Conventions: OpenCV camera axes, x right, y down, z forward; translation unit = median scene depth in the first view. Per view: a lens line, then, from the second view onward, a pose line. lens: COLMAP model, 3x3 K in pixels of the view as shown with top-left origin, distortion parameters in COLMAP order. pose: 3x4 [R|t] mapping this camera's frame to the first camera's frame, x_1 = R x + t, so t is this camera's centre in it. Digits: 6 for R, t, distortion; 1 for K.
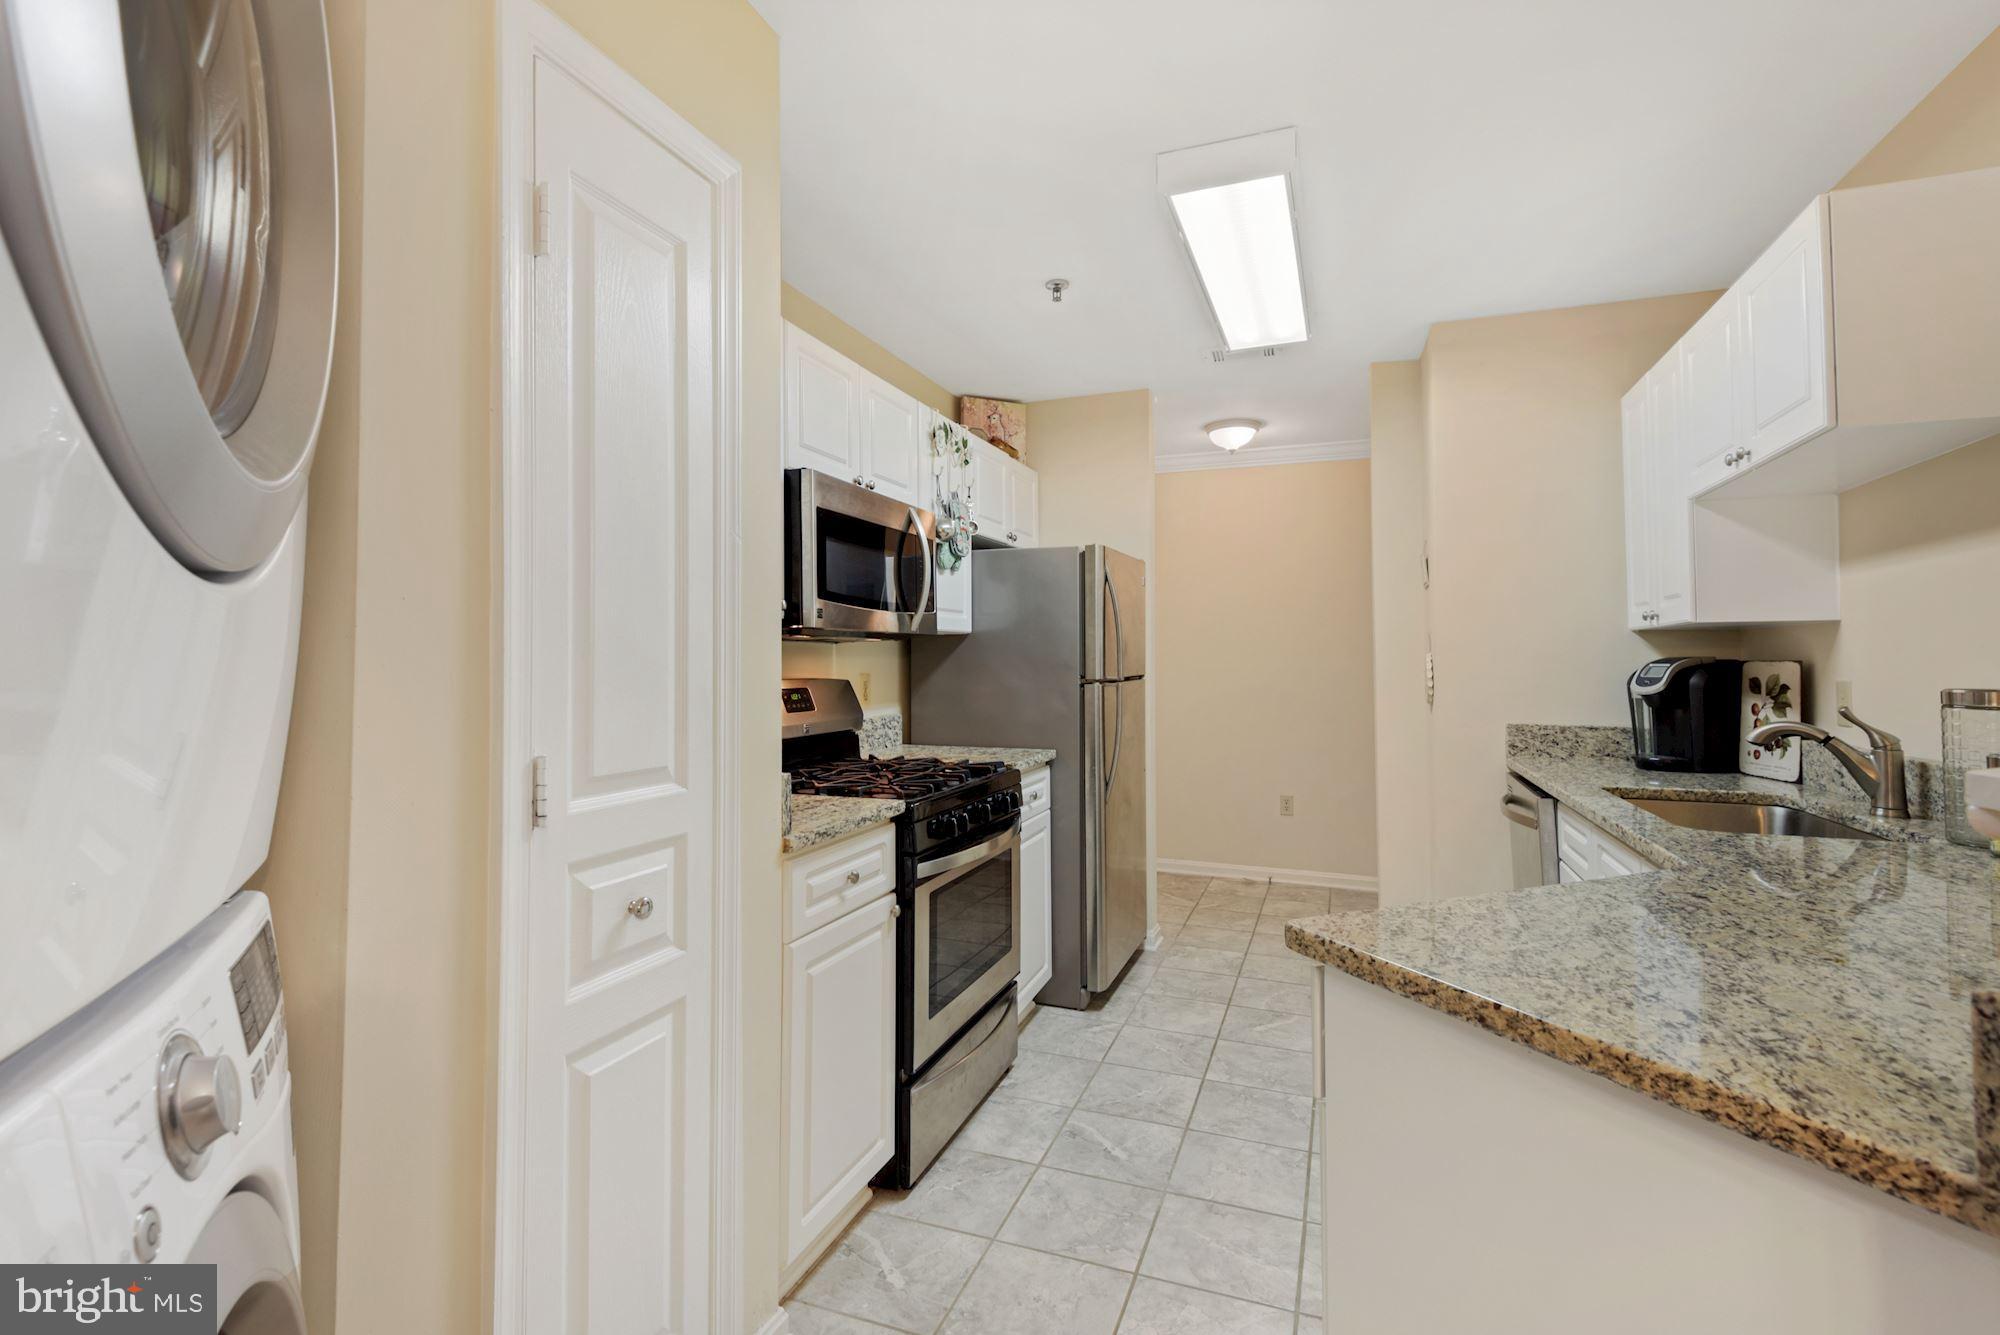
lens RADIAL K [[928.7, 0, 991.7], [0, 928.7, 628.2], [0, 0, 1]] dist [0.039928, -0.032732]
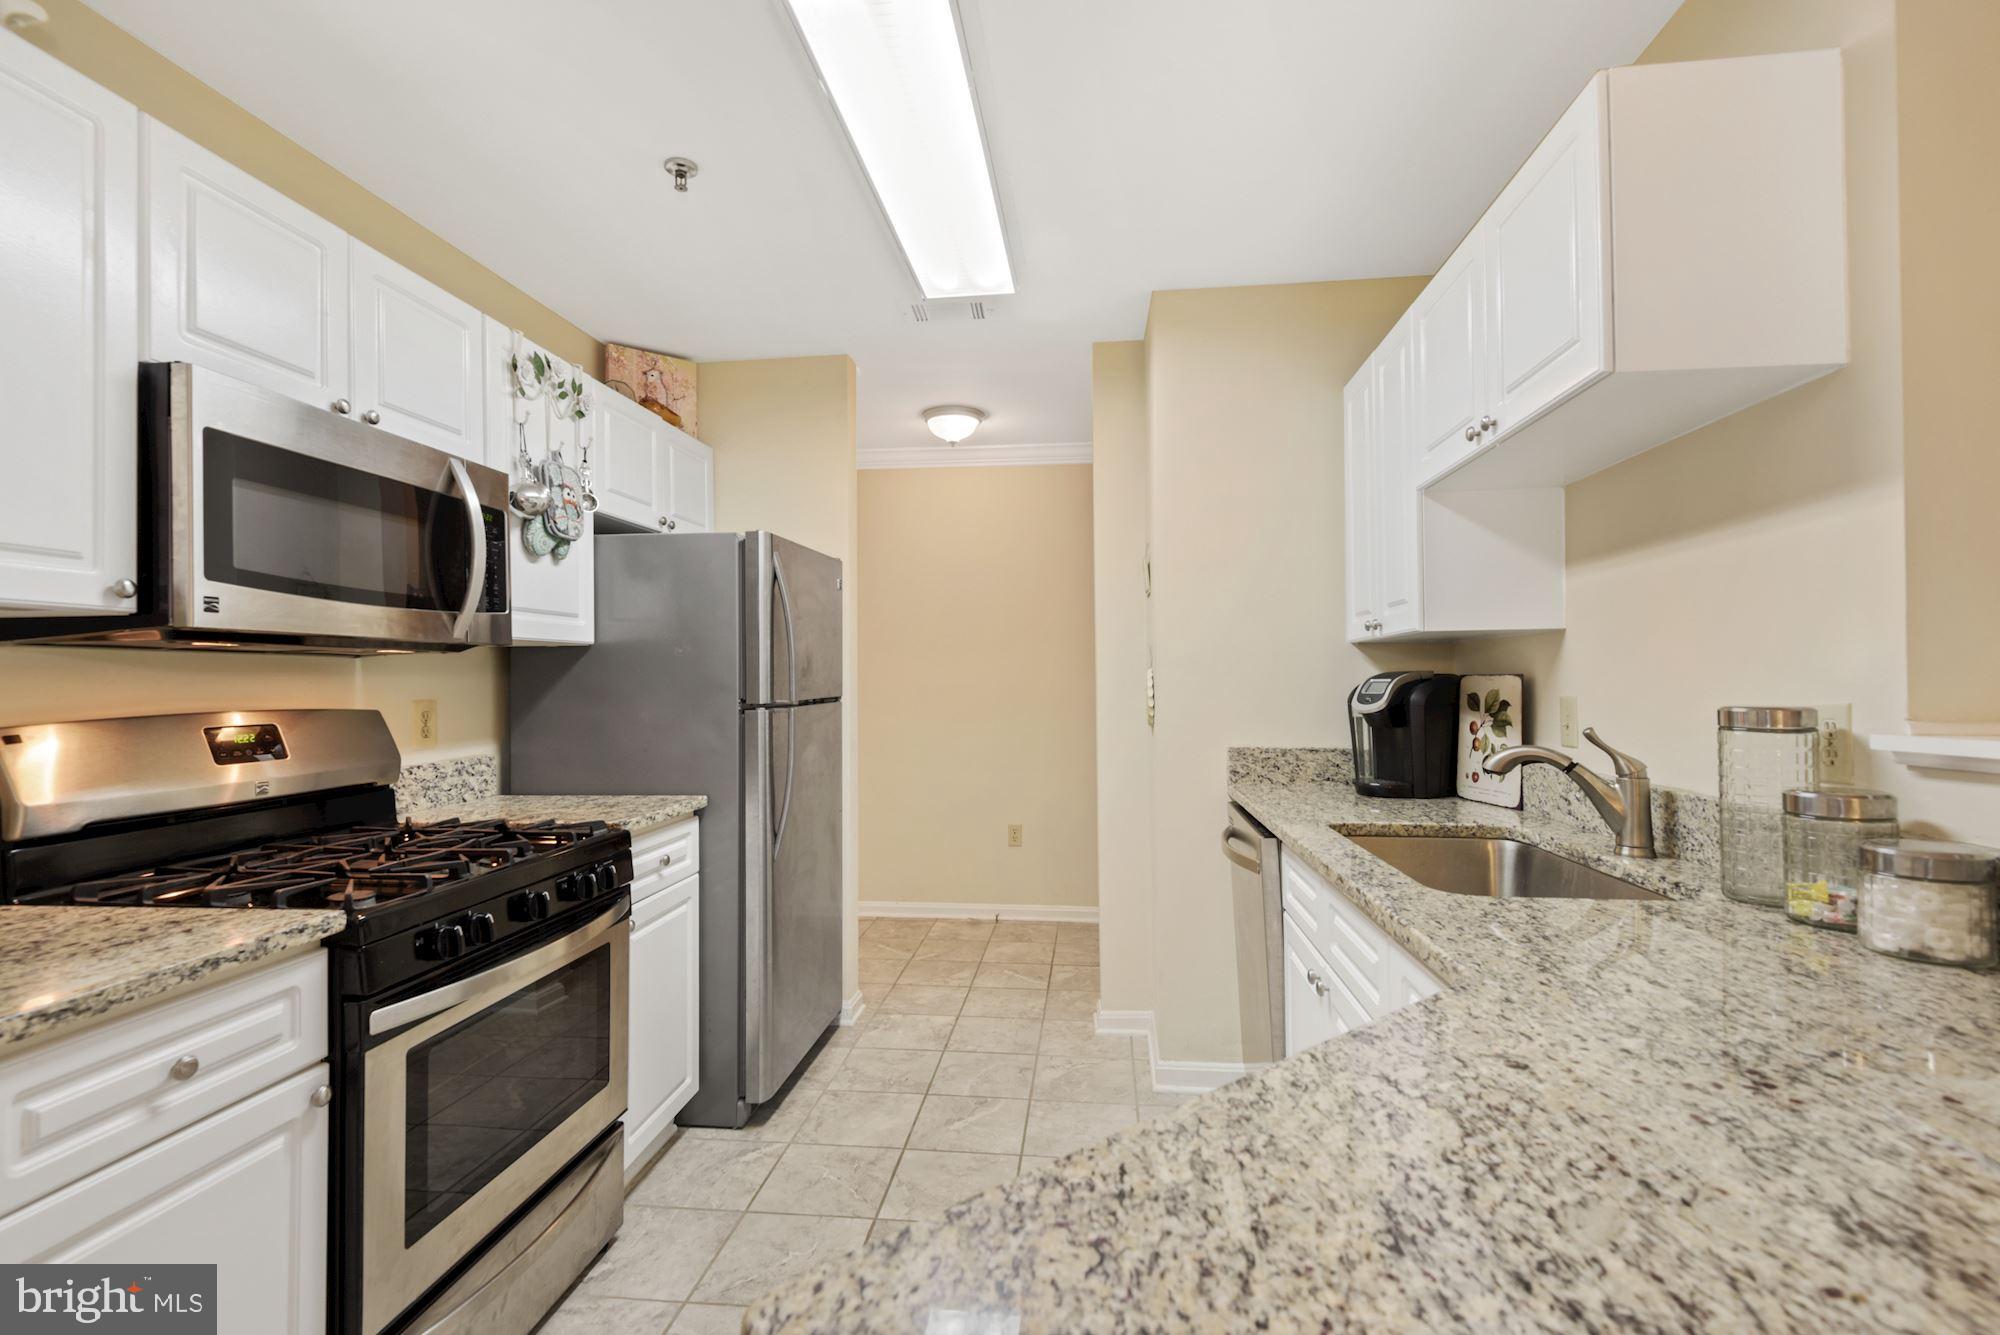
lens RADIAL K [[917.4, 0, 1003.9], [0, 917.4, 657.9], [0, 0, 1]] dist [0.037682, -0.021239]
pose [[0.965744, -0.000595, 0.259497, 0.124108], [-0.002057, 0.999948, 0.009947, 0.009157], [-0.259489, -0.010140, 0.965693, 0.225603]]
